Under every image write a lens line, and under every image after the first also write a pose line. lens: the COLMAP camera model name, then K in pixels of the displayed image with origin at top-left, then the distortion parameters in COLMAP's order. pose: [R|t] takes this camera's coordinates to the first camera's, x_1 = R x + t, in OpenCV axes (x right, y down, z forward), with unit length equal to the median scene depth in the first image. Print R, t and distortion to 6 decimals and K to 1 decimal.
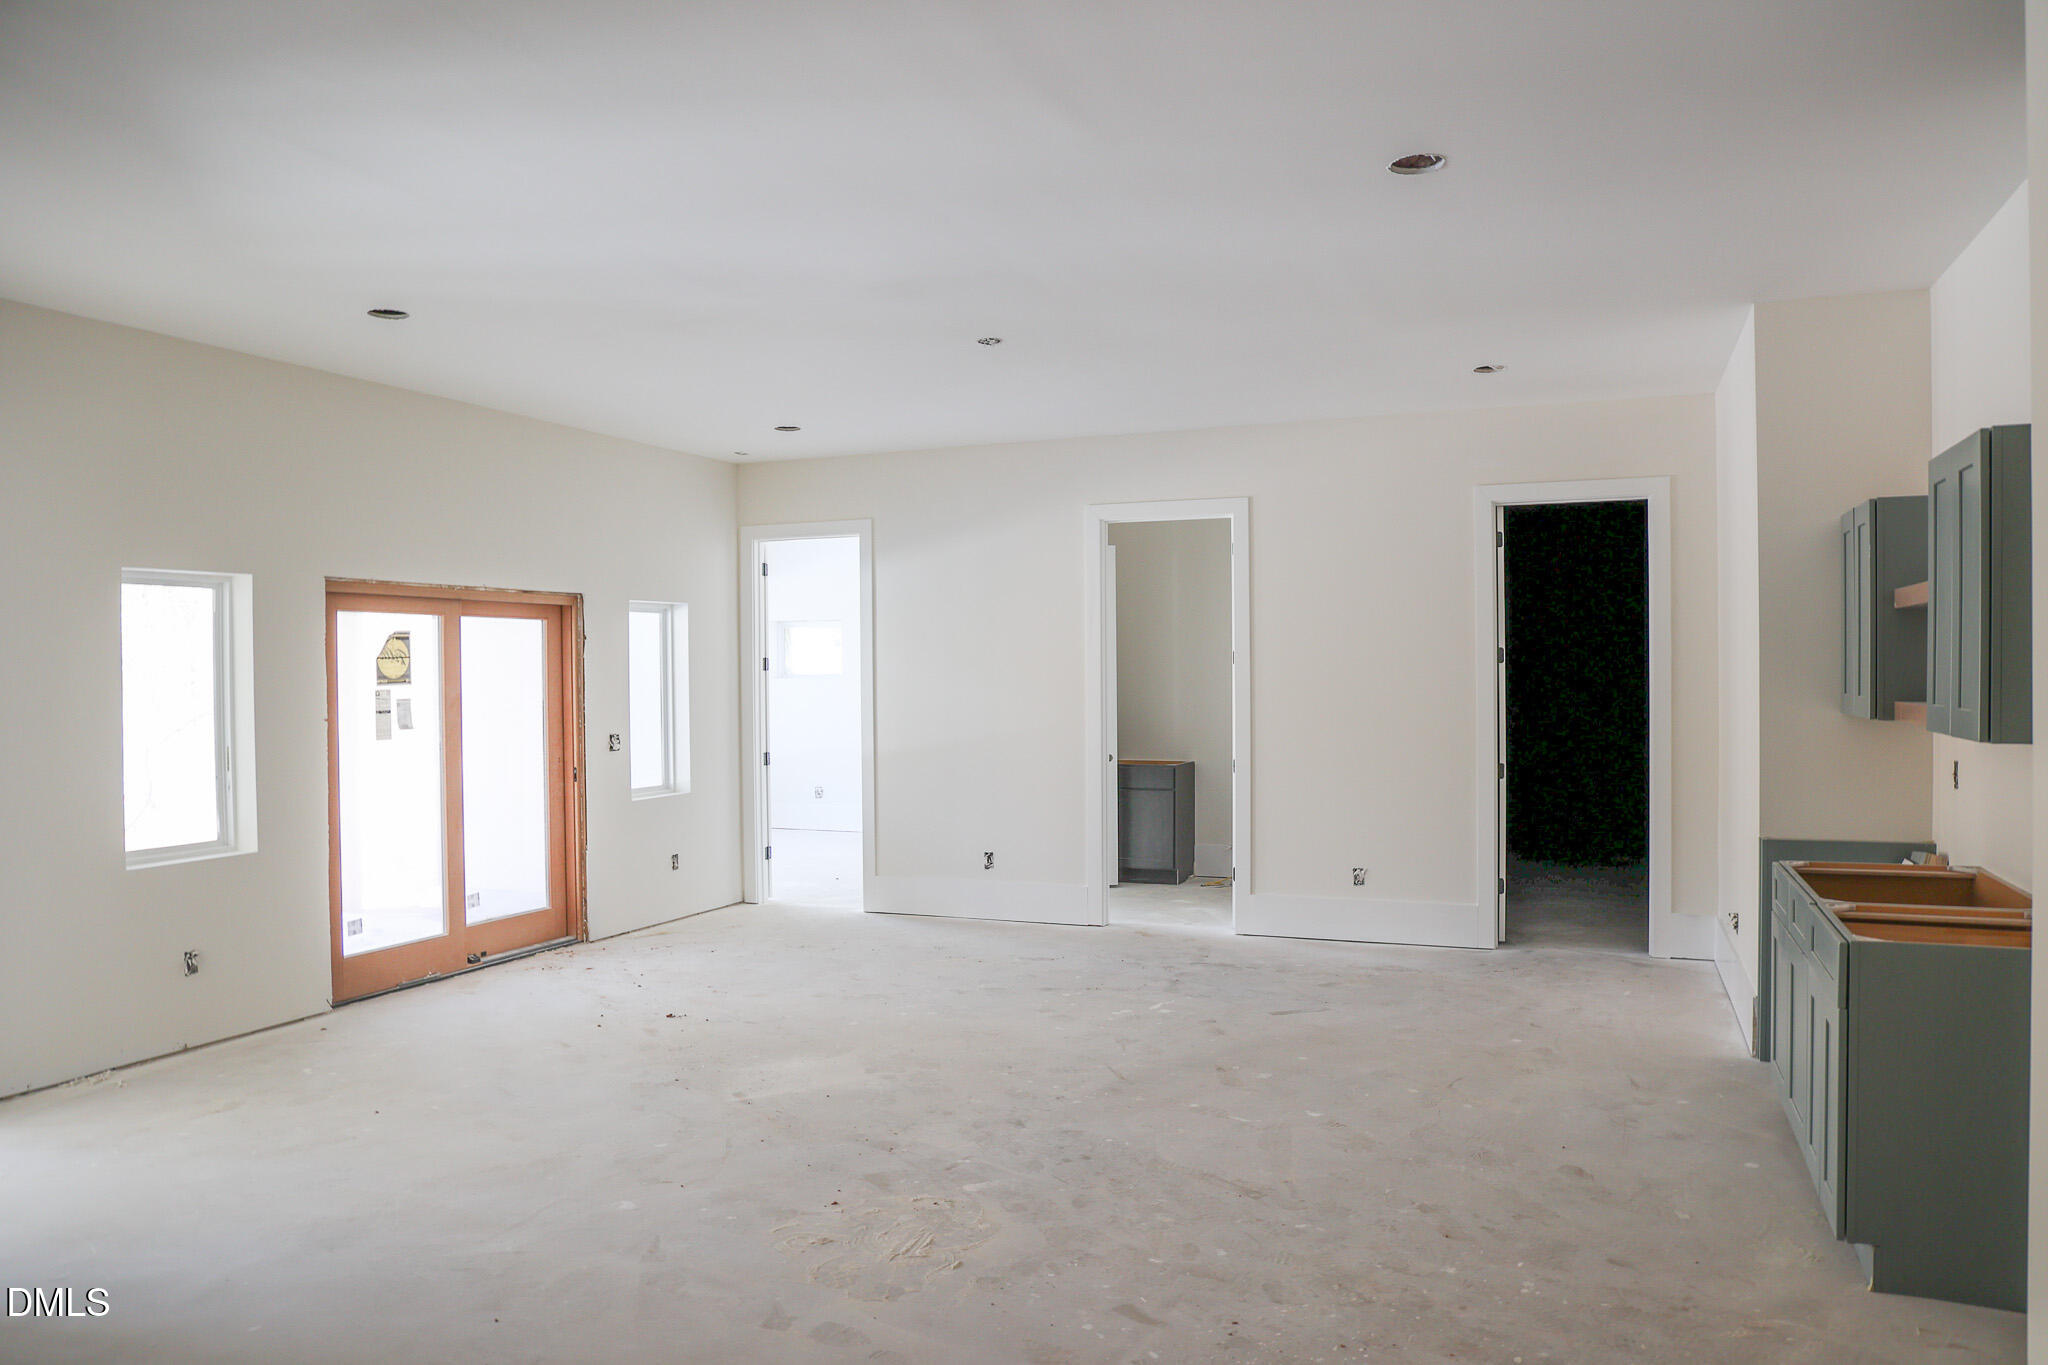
lens RADIAL K [[1421.4, 0, 1032.2], [0, 1421.4, 697.3], [0, 0, 1]] dist [-0.084113, 0.065128]
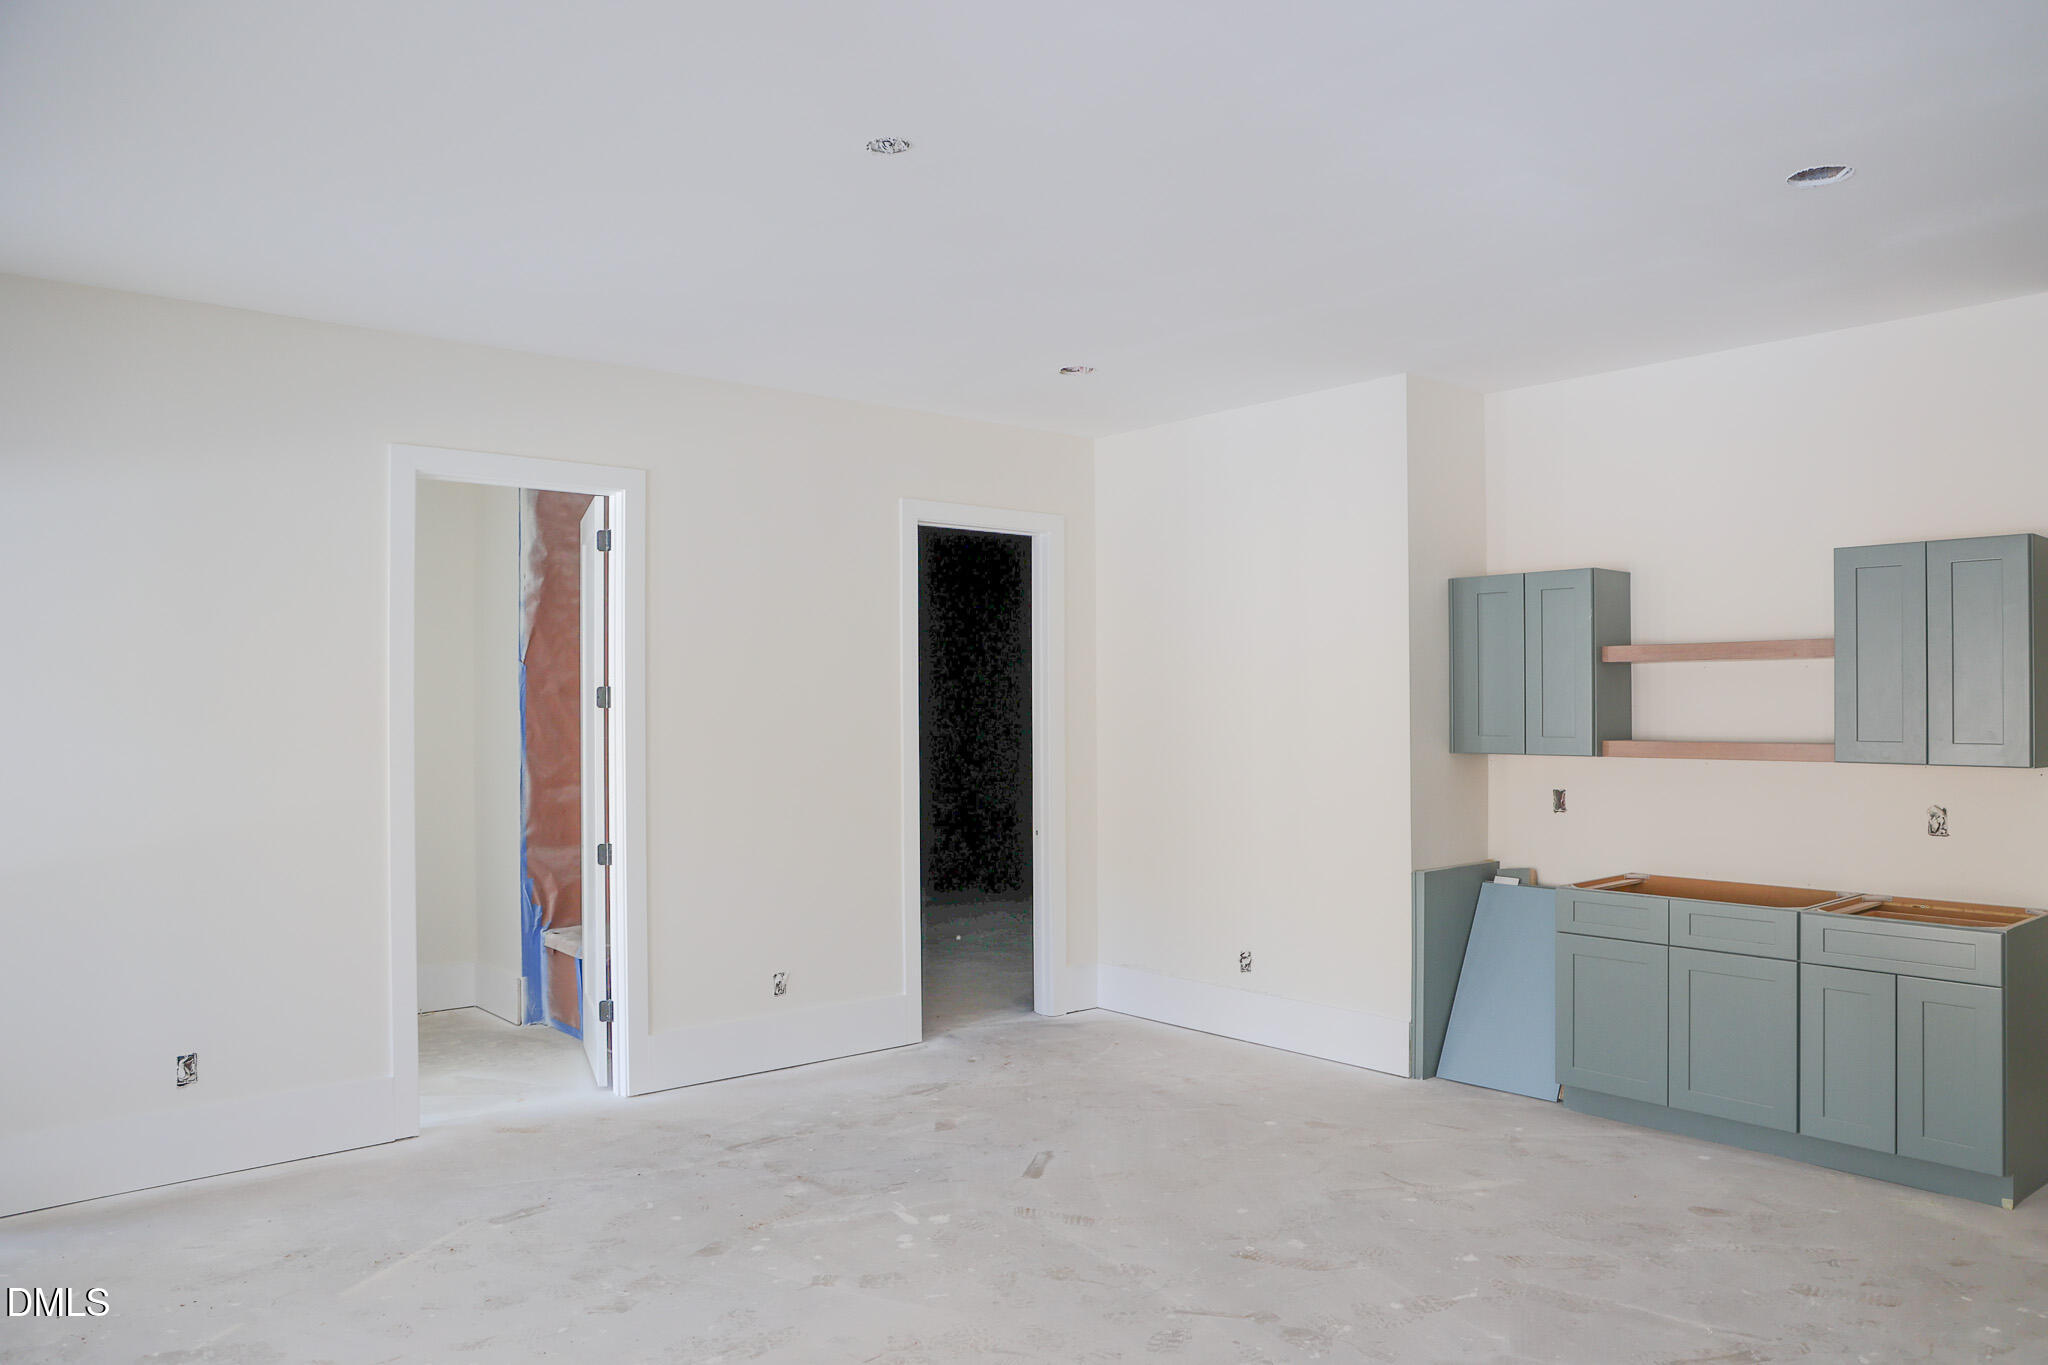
lens RADIAL K [[1421.4, 0, 1032.2], [0, 1421.4, 697.3], [0, 0, 1]] dist [-0.084113, 0.065128]
pose [[0.446763, 0.013300, 0.894553, -0.547480], [0.017142, 0.999579, -0.023422, -0.011386], [-0.894488, 0.025799, 0.446347, 0.735078]]
